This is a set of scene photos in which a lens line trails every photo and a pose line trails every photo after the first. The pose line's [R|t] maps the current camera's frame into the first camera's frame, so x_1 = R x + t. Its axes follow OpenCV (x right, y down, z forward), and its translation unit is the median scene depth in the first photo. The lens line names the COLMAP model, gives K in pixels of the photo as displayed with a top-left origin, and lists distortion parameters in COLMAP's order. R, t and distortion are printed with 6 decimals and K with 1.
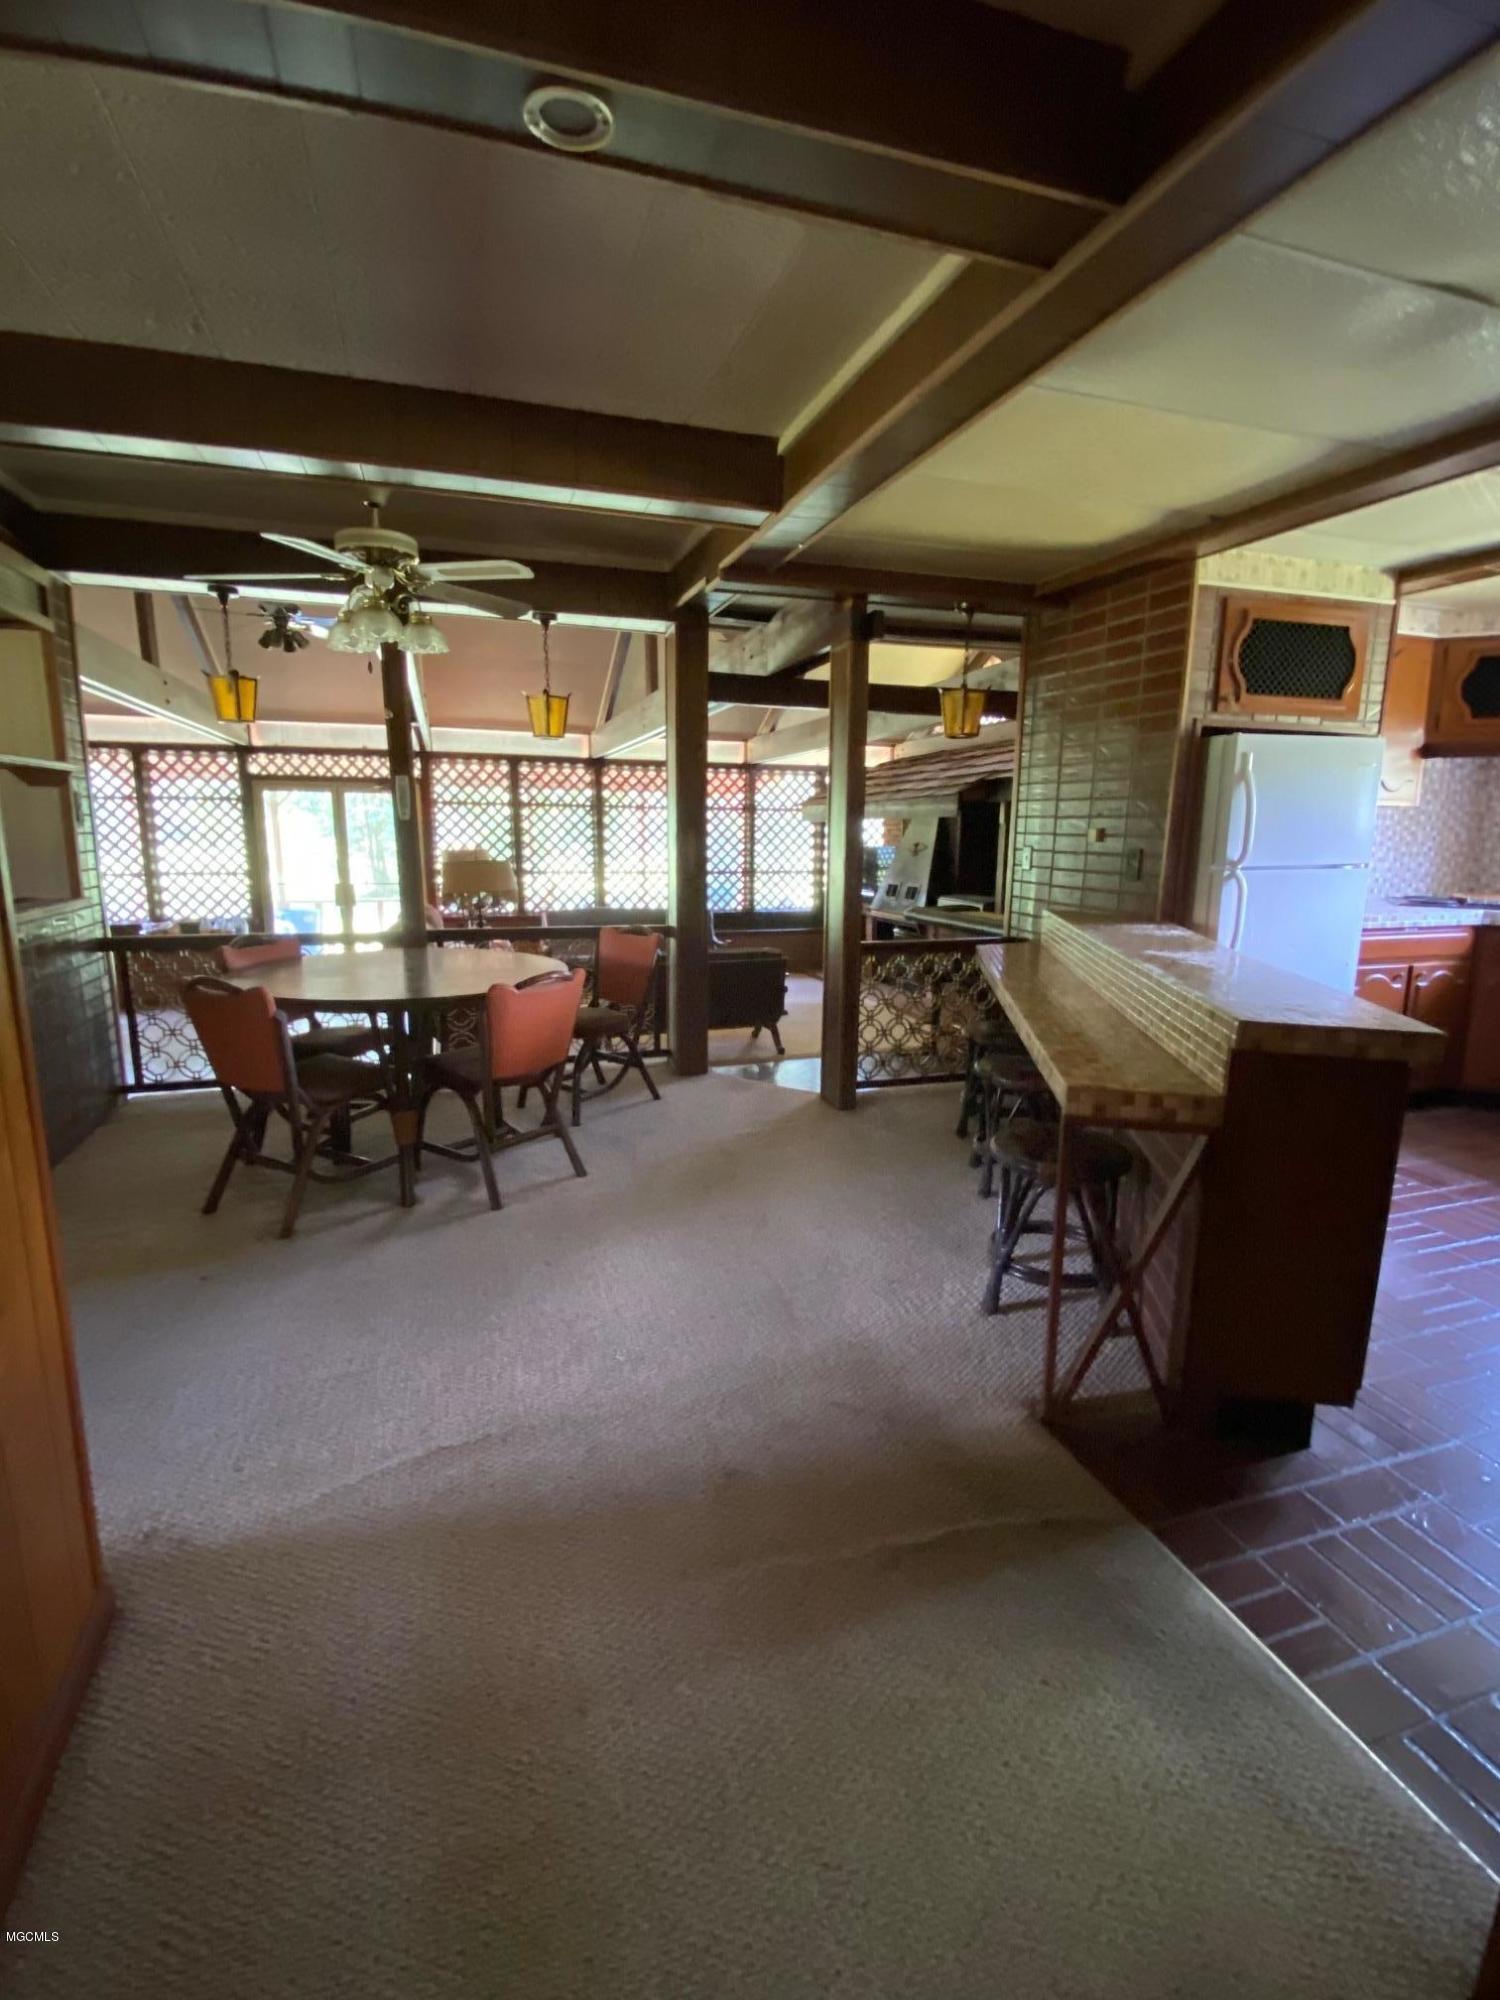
lens RADIAL K [[920.5, 0, 752.0], [0, 920.5, 1006.6], [0, 0, 1]] dist [0.048012, -0.055898]
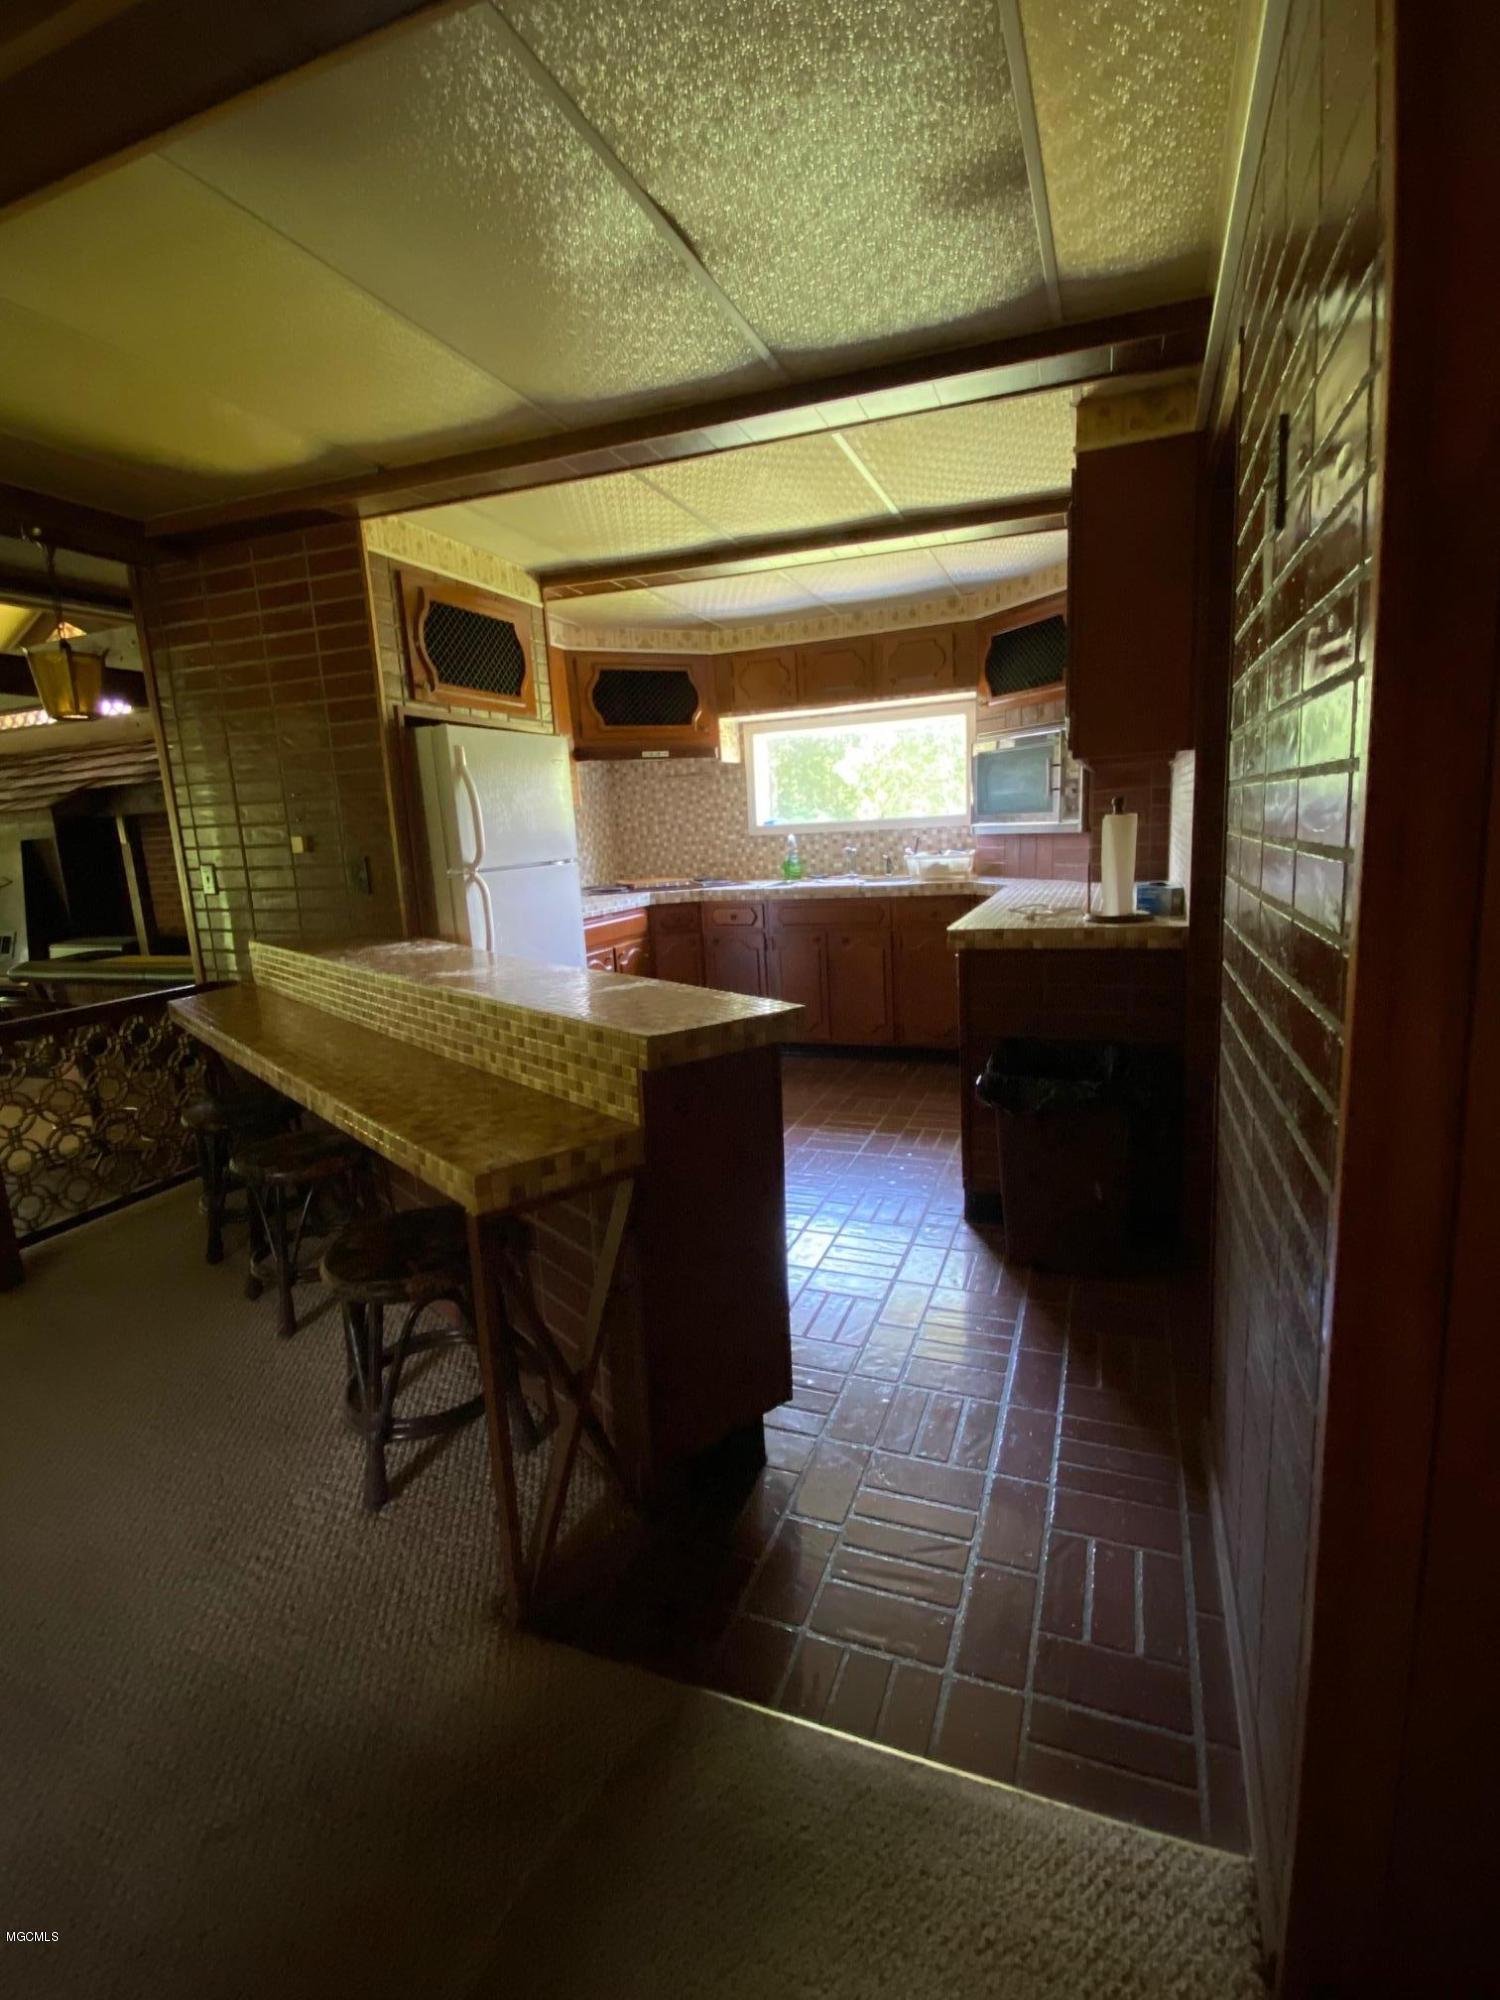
lens RADIAL K [[920.5, 0, 752.0], [0, 920.5, 1006.6], [0, 0, 1]] dist [0.048012, -0.055898]
pose [[0.639491, -0.186206, 0.745908, -0.014934], [0.199091, 0.977238, 0.073268, -0.025750], [-0.742573, 0.101649, 0.662007, 0.176152]]
